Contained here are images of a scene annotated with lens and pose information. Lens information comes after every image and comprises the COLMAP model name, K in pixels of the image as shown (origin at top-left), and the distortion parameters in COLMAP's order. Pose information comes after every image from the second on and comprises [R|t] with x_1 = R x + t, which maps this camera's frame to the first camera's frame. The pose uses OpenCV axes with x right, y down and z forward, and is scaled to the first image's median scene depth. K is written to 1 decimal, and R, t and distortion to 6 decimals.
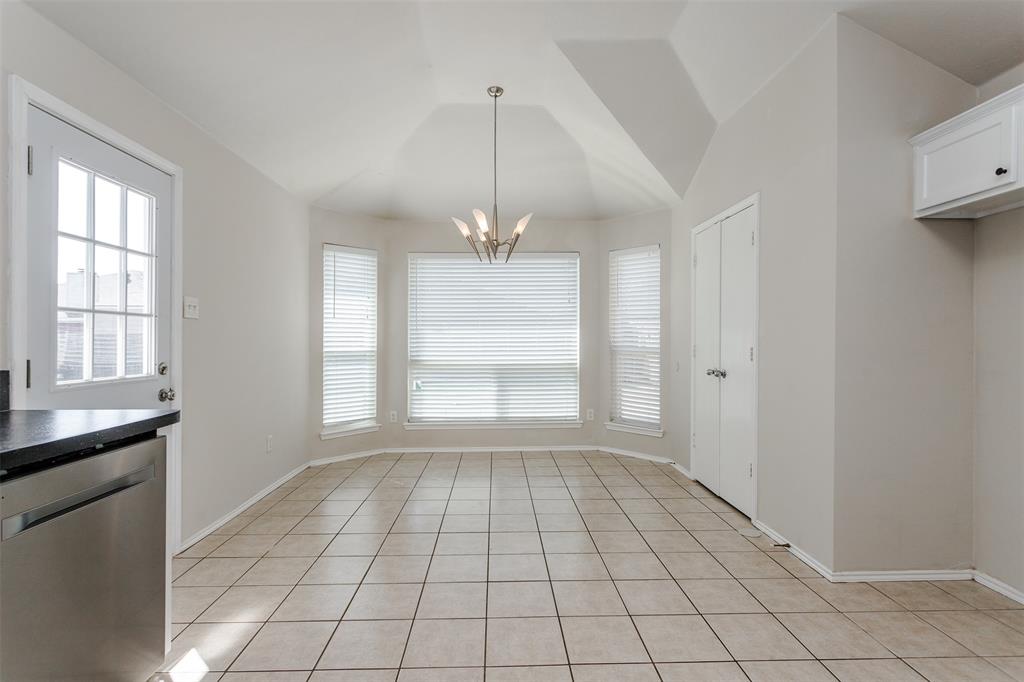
lens RADIAL K [[491.8, 0, 530.0], [0, 491.8, 339.5], [0, 0, 1]] dist [-0.010460, 0.005149]
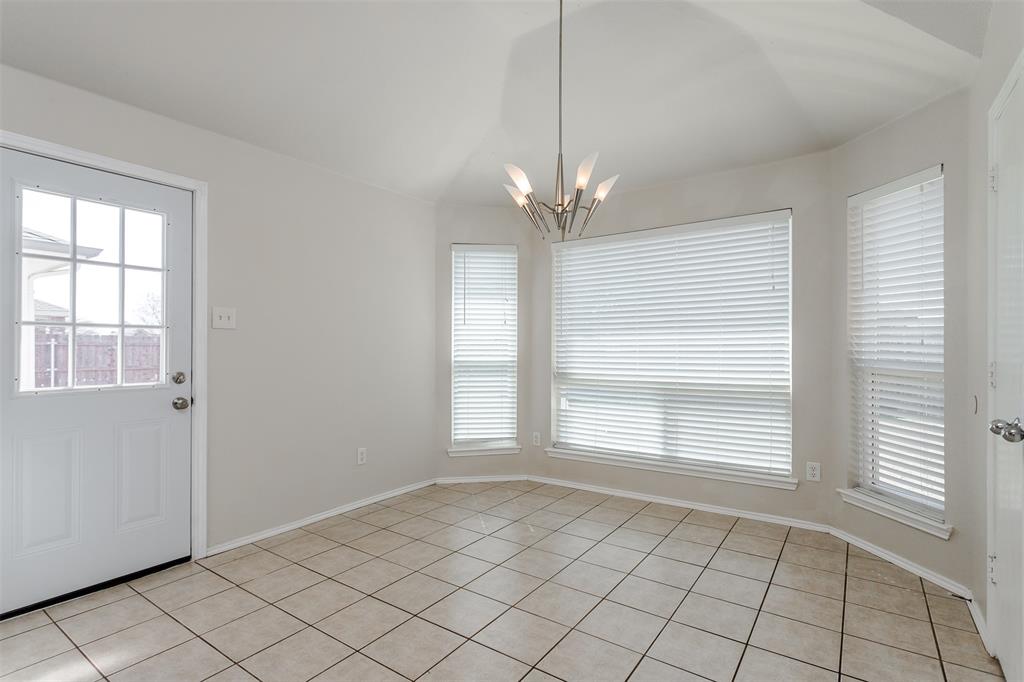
lens RADIAL K [[491.8, 0, 510.0], [0, 491.8, 346.6], [0, 0, 1]] dist [-0.010460, 0.005149]
pose [[0.783282, -0.001297, -0.621665, 0.222331], [0.001569, 0.999999, -0.000109, -0.002786], [0.621664, -0.000890, 0.783283, 0.310311]]
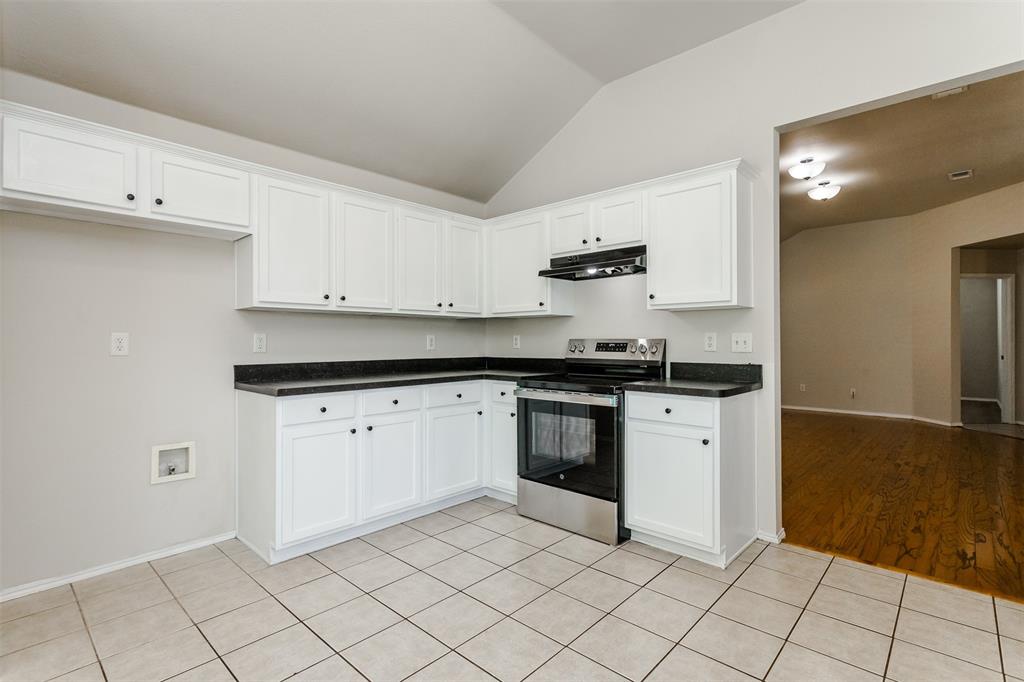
lens RADIAL K [[491.8, 0, 501.1], [0, 491.8, 335.3], [0, 0, 1]] dist [-0.010460, 0.005149]
pose [[-0.676301, 0.008707, 0.736574, -0.202459], [0.000595, 0.999936, -0.011274, 0.001953], [-0.736625, -0.007186, -0.676263, 0.463469]]
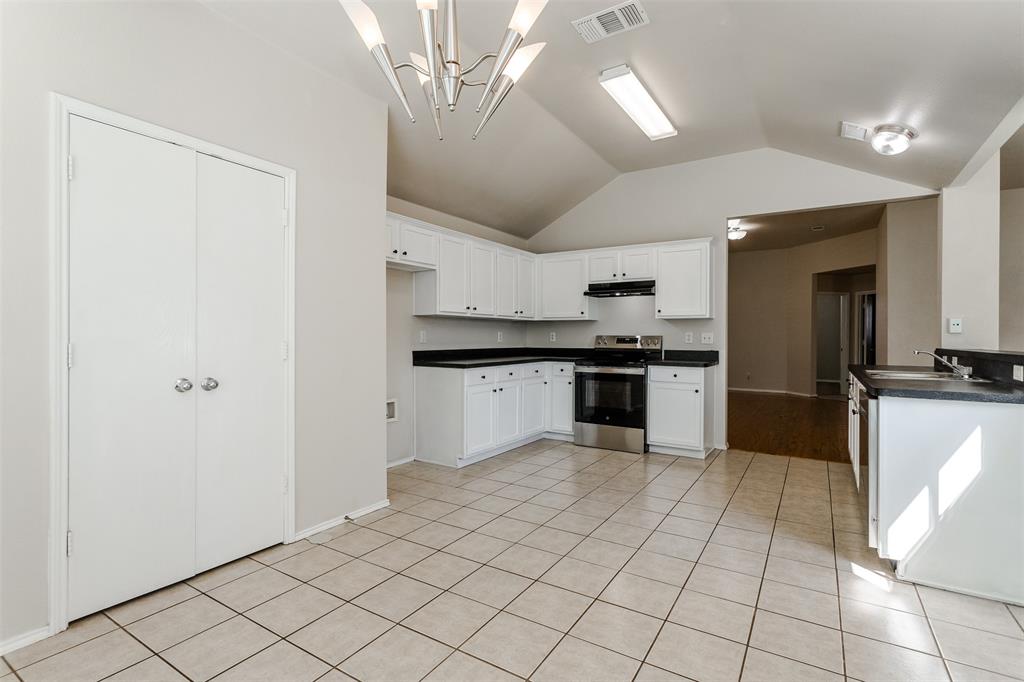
lens RADIAL K [[491.8, 0, 496.8], [0, 491.8, 336.0], [0, 0, 1]] dist [-0.010460, 0.005149]
pose [[-0.793781, -0.005222, 0.608182, -0.239640], [-0.005834, 0.999983, 0.000973, 0.000924], [-0.608176, -0.002776, -0.793797, 0.932239]]
